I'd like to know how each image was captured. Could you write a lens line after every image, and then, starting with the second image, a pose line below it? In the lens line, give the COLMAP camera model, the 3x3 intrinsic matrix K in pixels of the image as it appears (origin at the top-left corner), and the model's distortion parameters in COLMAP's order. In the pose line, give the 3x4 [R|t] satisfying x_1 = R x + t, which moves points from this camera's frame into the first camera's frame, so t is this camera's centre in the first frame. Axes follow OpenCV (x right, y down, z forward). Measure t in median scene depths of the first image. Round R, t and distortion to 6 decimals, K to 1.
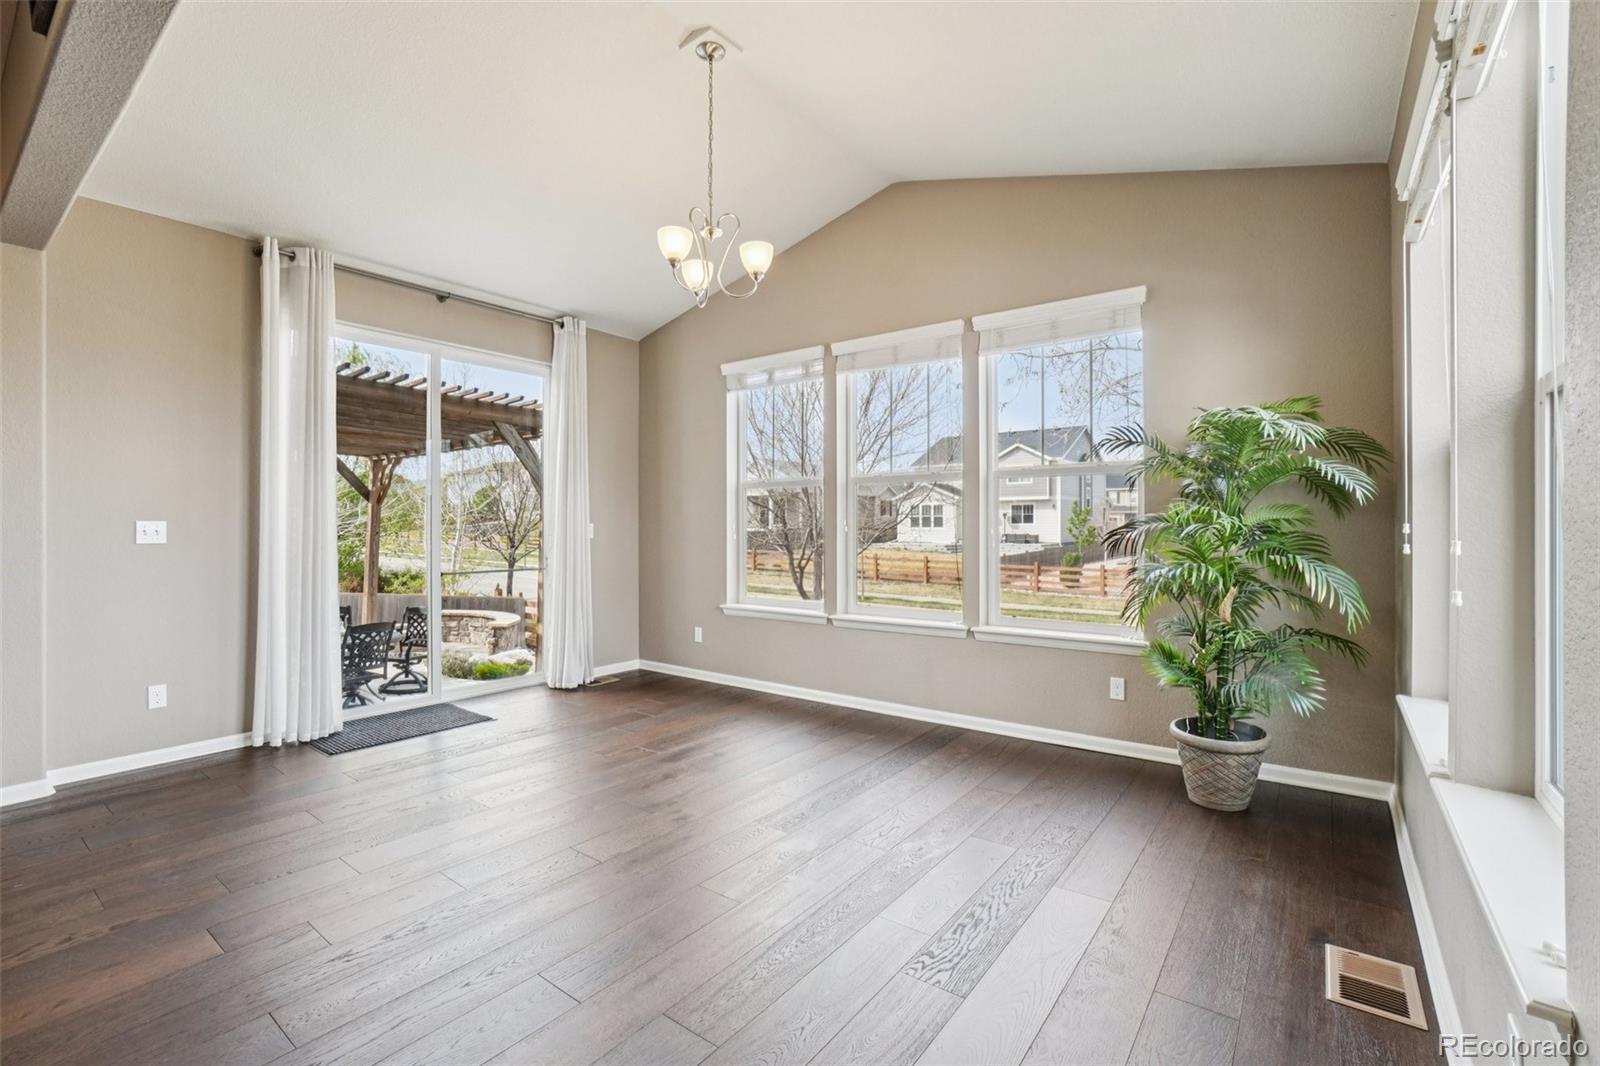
lens RADIAL K [[716.2, 0, 811.4], [0, 716.2, 533.1], [0, 0, 1]] dist [-0.050055, 0.012188]
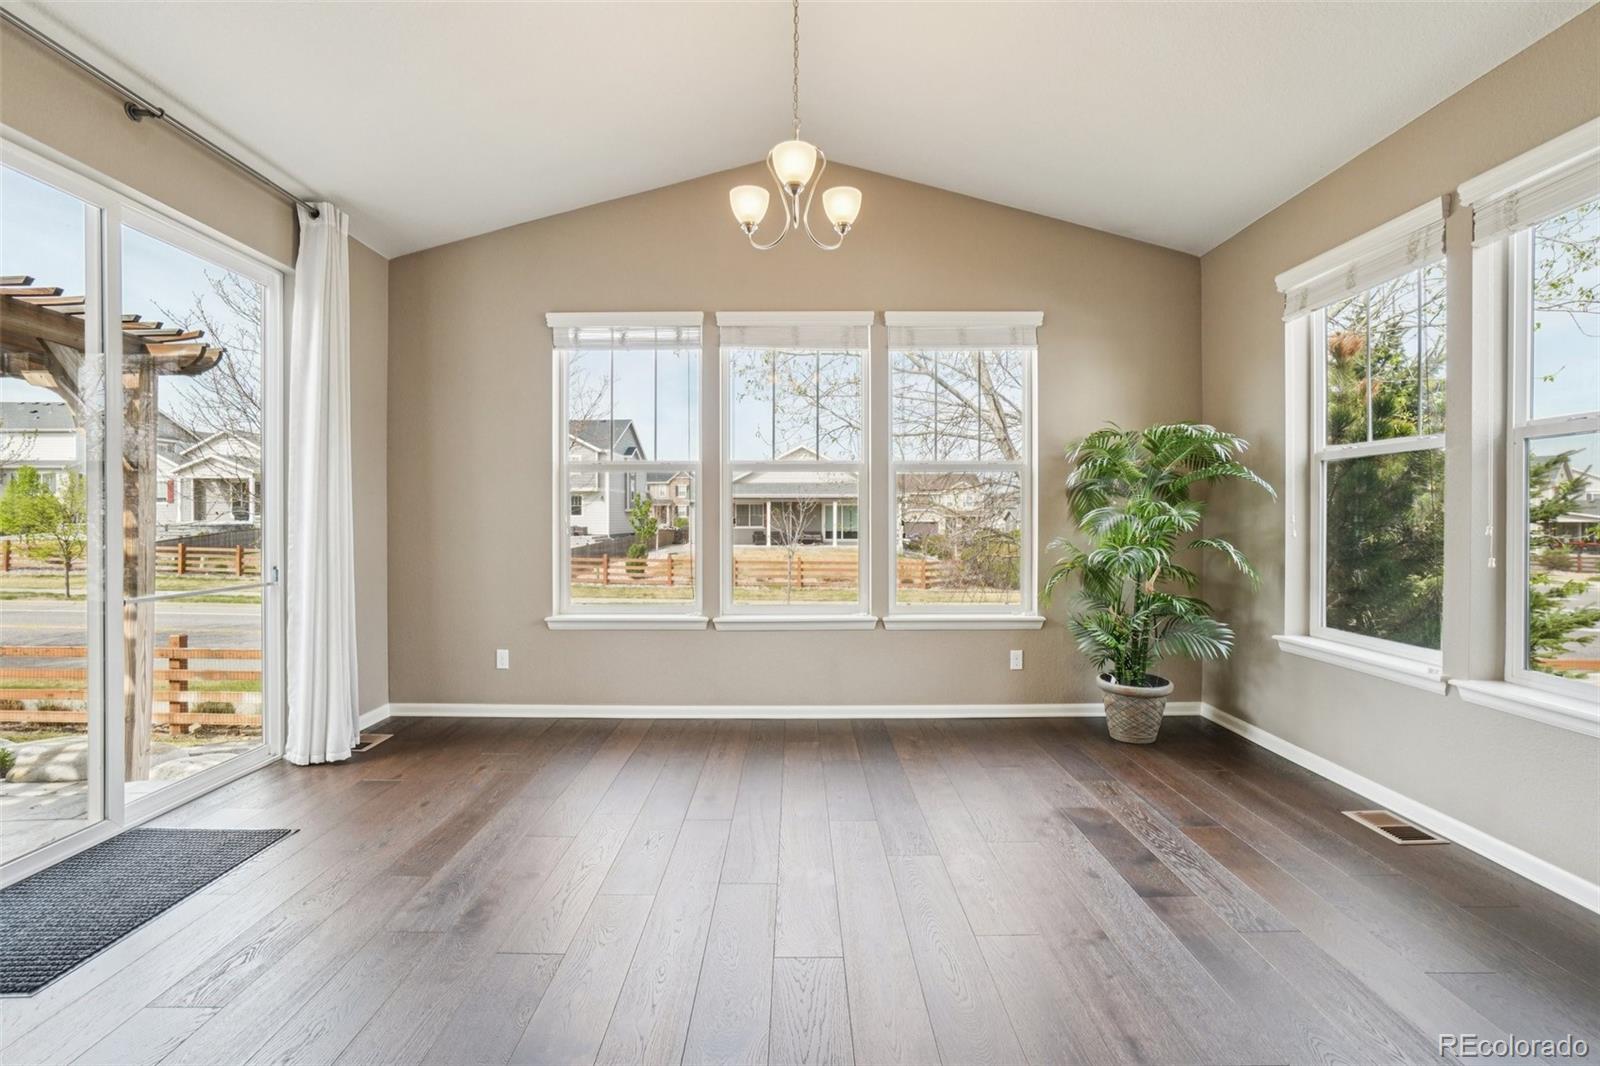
lens RADIAL K [[716.2, 0, 801.9], [0, 716.2, 521.3], [0, 0, 1]] dist [-0.050055, 0.012188]
pose [[0.795533, -0.001836, 0.605907, -0.386021], [0.005378, 0.999977, -0.004032, -0.000465], [-0.605886, 0.006466, 0.795525, 0.211192]]
